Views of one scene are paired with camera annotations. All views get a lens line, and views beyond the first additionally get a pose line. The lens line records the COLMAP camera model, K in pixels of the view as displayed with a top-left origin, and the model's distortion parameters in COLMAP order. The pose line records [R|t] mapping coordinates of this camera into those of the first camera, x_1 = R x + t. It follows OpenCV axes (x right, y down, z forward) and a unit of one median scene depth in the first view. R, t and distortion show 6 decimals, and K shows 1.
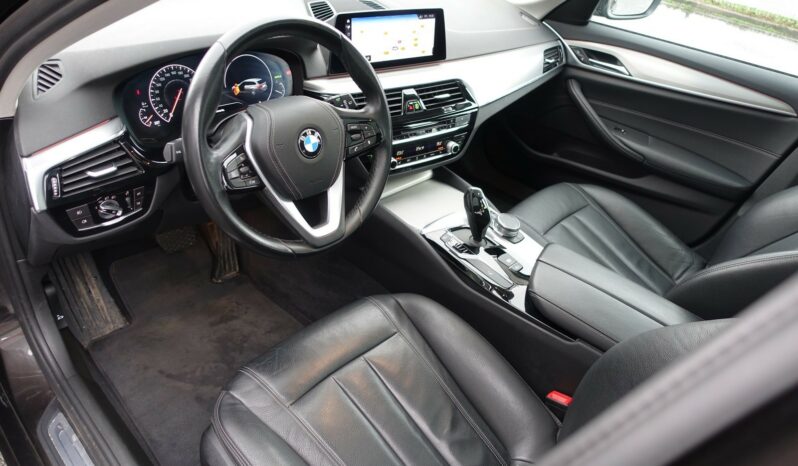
lens RADIAL K [[543.0, 0, 400.4], [0, 543.0, 230.0], [0, 0, 1]] dist [-0.005640, 0.012751]
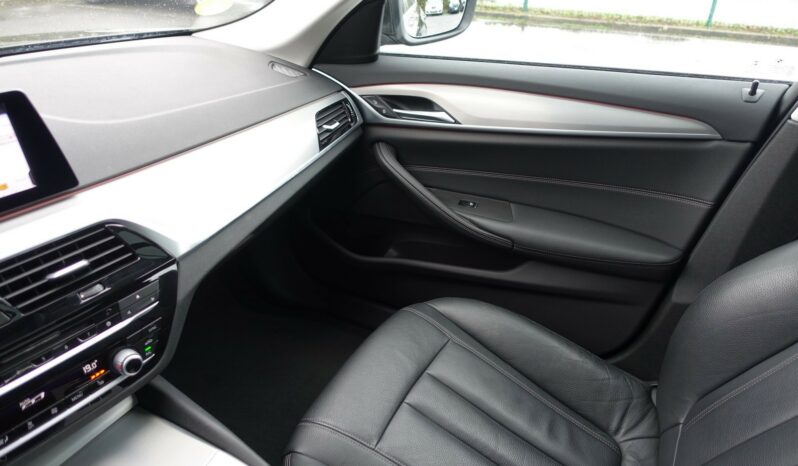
lens RADIAL K [[543.0, 0, 395.0], [0, 543.0, 233.9], [0, 0, 1]] dist [-0.005640, 0.012751]
pose [[0.955756, -0.244779, 0.163137, 0.234858], [0.257434, 0.964353, -0.061241, -0.149705], [-0.142331, 0.100529, 0.984701, 0.427376]]
